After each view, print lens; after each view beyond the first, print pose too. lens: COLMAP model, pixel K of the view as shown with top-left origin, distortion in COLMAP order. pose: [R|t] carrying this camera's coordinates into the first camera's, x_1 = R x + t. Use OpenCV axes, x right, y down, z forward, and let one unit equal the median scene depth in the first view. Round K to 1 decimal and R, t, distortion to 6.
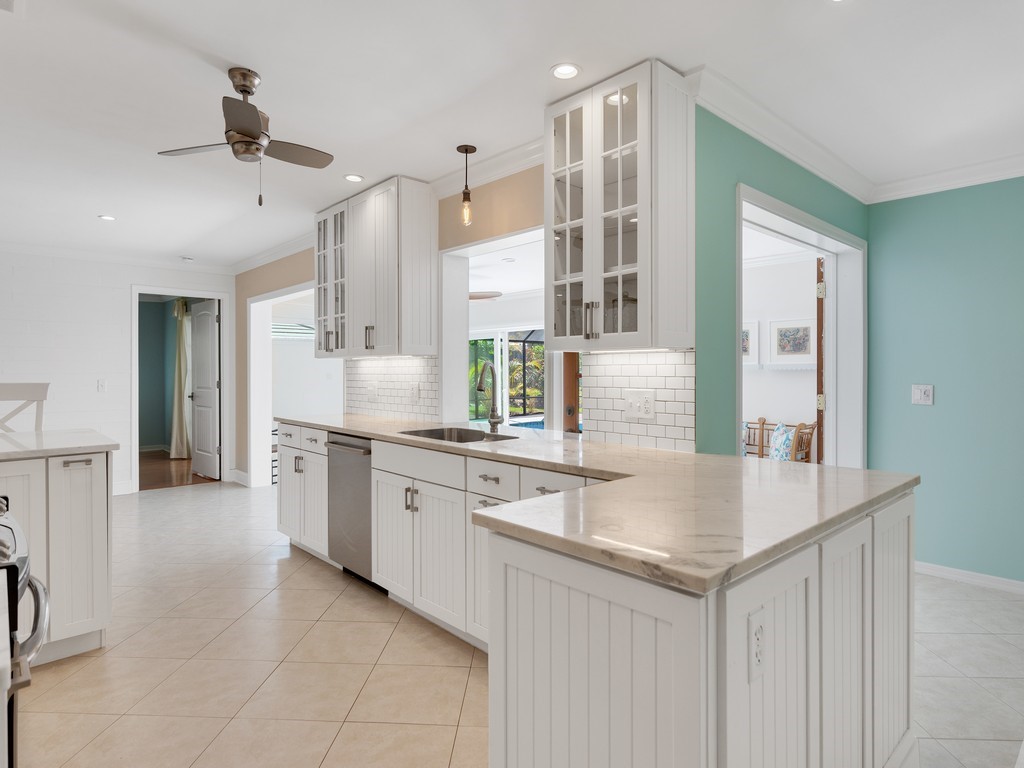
lens RADIAL K [[577.9, 0, 516.1], [0, 577.9, 382.3], [0, 0, 1]] dist [-0.003939, -0.000083]
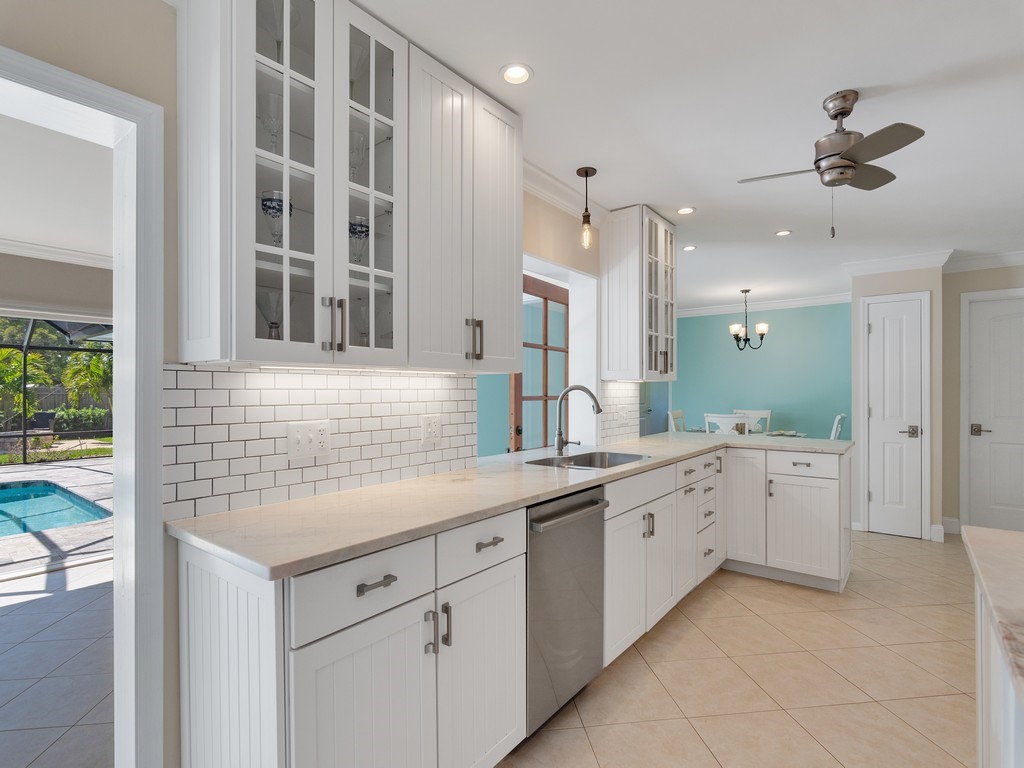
lens RADIAL K [[510.7, 0, 511.4], [0, 510.7, 386.5], [0, 0, 1]] dist [-0.007083, -0.000126]
pose [[-0.151990, -0.012074, 0.988308, -0.840932], [0.010800, 0.999845, 0.013875, -0.041439], [-0.988323, 0.012783, -0.151836, 1.140213]]
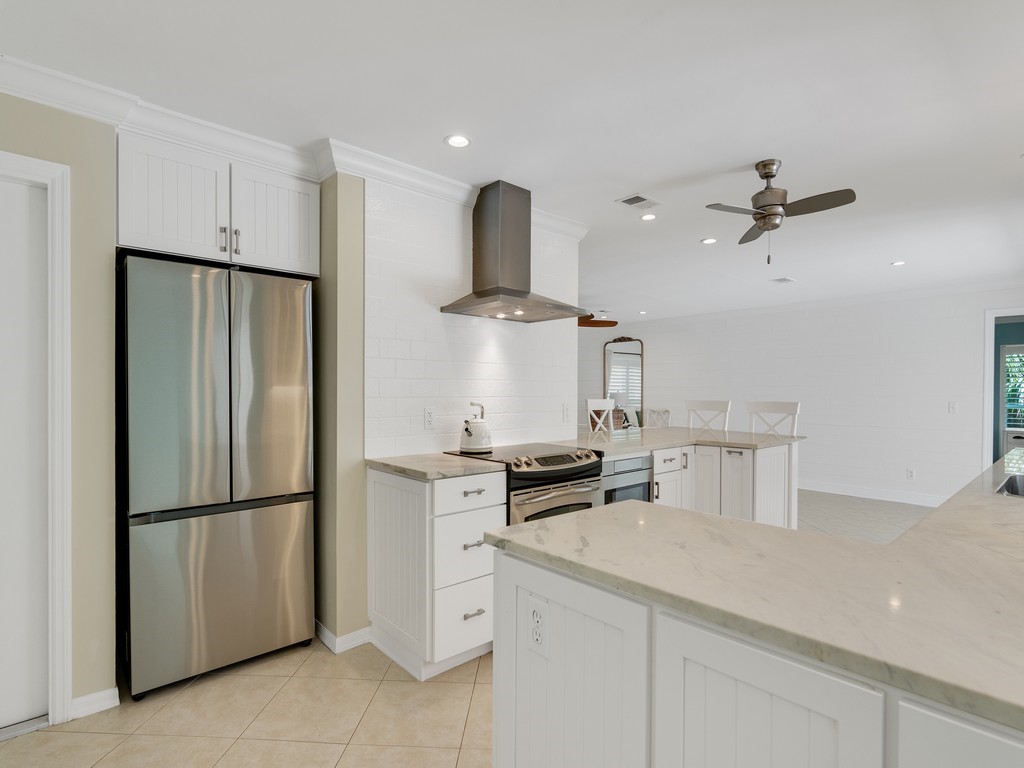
lens RADIAL K [[530.5, 0, 518.2], [0, 530.5, 392.7], [0, 0, 1]] dist [0.002595, -0.000683]
pose [[-0.004522, 0.002067, -0.999988, 0.480031], [-0.023073, 0.999731, 0.002171, -0.008090], [0.999724, 0.023083, -0.004473, 0.306574]]
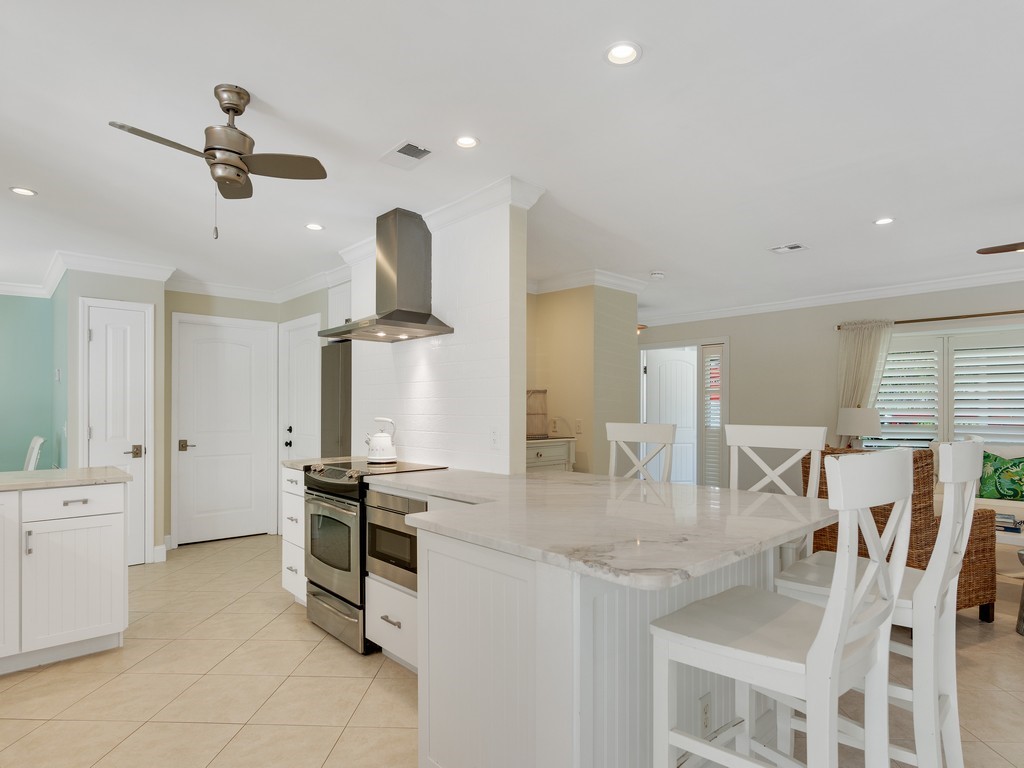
lens RADIAL K [[577.9, 0, 506.1], [0, 577.9, 400.0], [0, 0, 1]] dist [-0.003939, -0.000083]
pose [[-0.999794, -0.017597, 0.010067, -0.613255], [-0.017586, 0.999845, 0.001249, -0.037370], [-0.010087, 0.001072, -0.999949, 1.296071]]
